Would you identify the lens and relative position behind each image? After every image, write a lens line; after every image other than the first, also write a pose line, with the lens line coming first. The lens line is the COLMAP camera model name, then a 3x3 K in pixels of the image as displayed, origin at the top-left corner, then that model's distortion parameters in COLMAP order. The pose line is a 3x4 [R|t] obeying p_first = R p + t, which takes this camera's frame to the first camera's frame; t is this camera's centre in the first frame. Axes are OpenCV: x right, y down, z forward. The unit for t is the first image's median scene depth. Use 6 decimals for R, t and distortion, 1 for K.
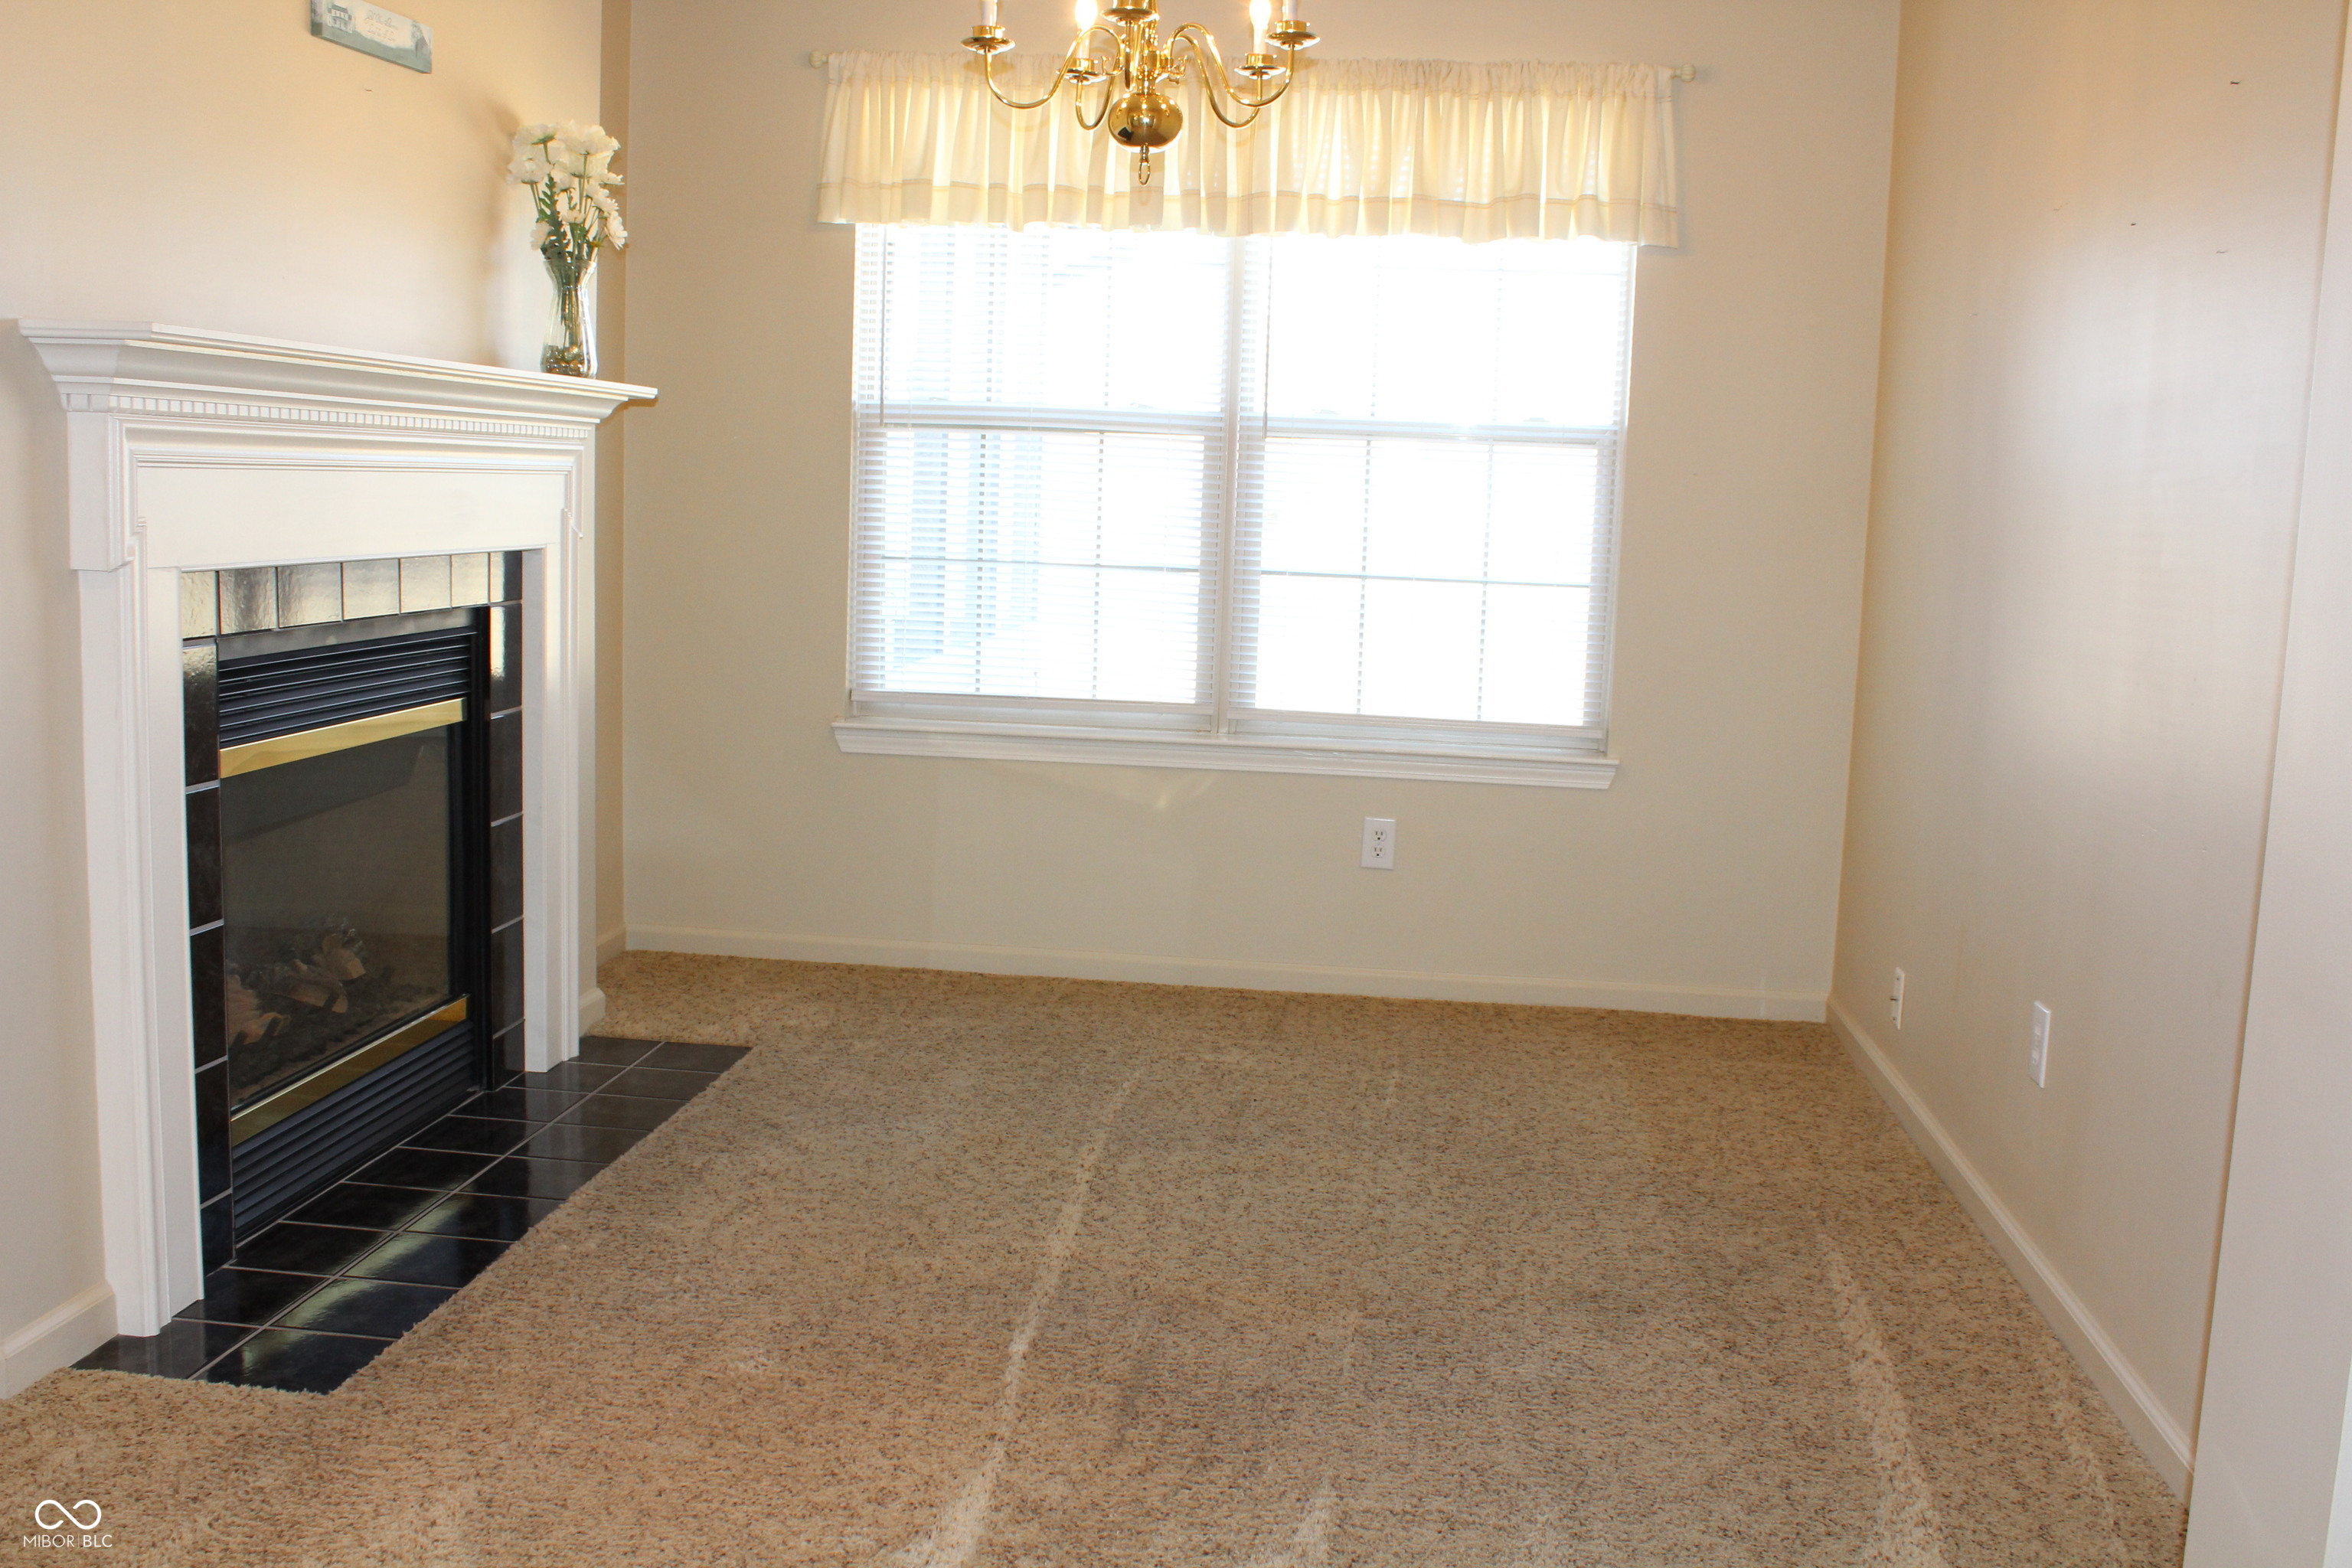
lens RADIAL K [[2206.5, 0, 1176.0], [0, 2206.5, 784.0], [0, 0, 1]] dist [-0.148761, 0.153886]
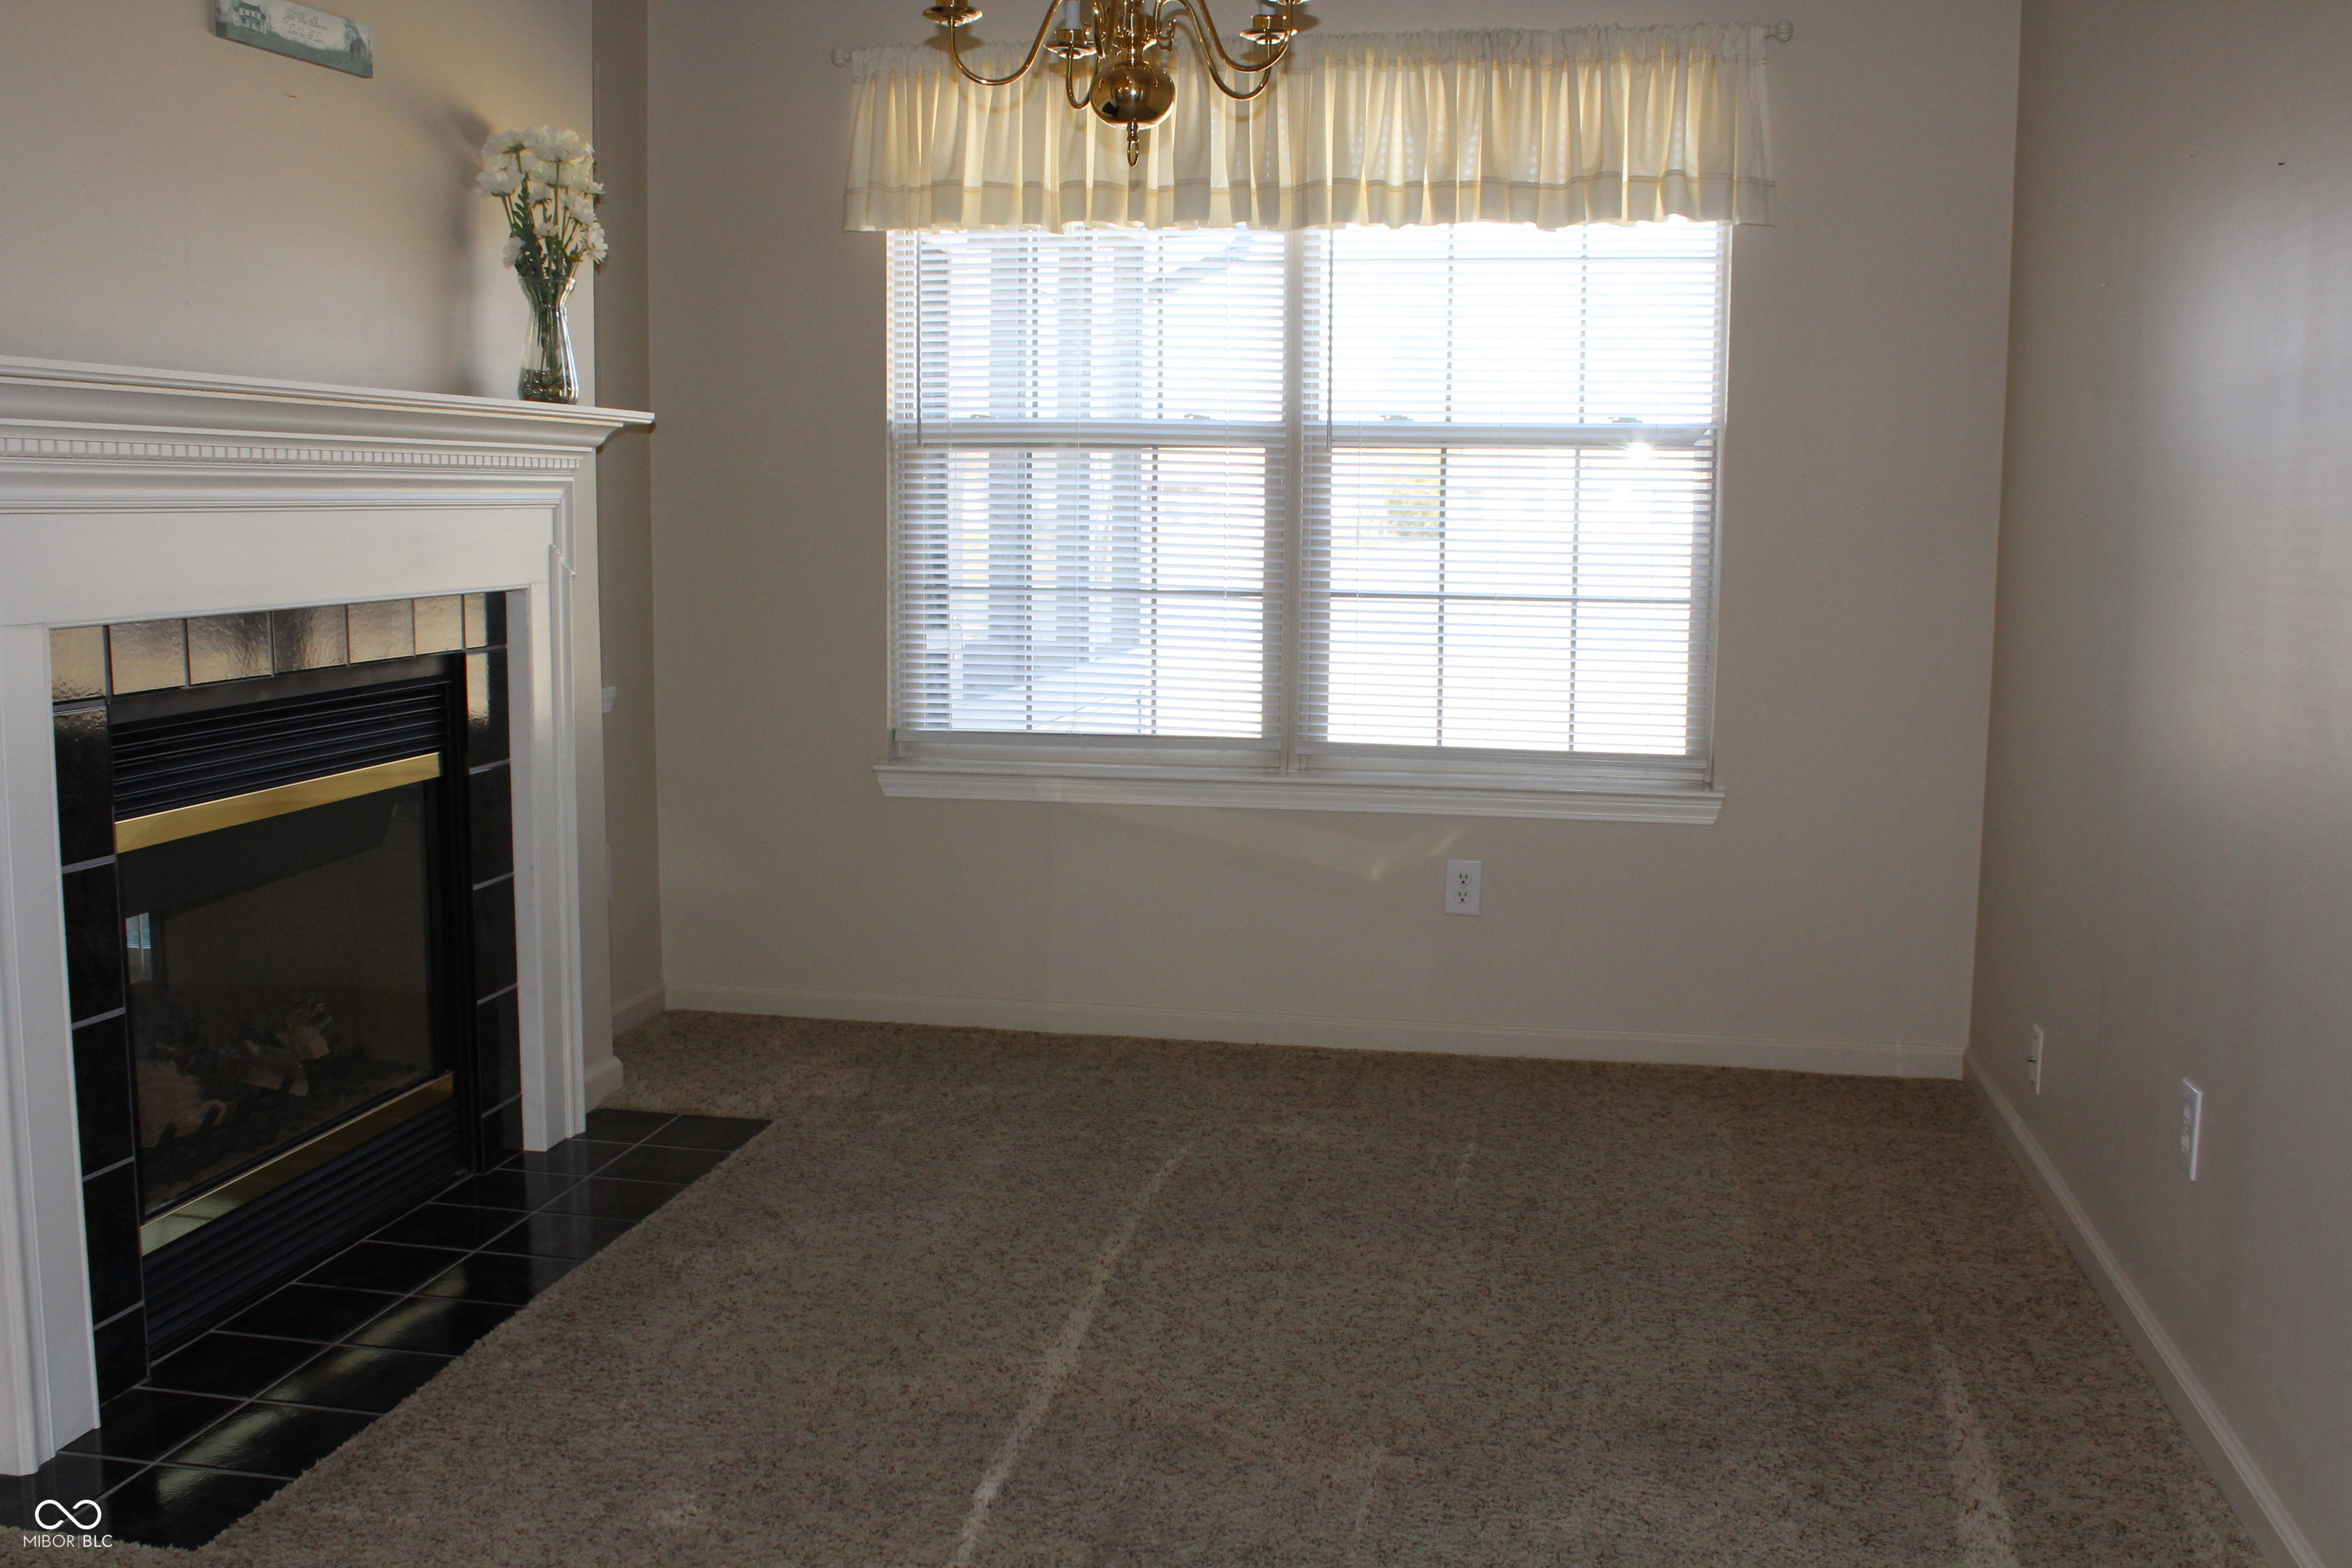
lens RADIAL K [[2206.5, 0, 1176.0], [0, 2206.5, 784.0], [0, 0, 1]] dist [-0.148761, 0.153886]
pose [[0.996886, -0.016518, -0.077101, 0.052382], [0.015920, 0.999838, -0.008362, -0.012213], [0.077227, 0.007108, 0.996988, 0.093074]]
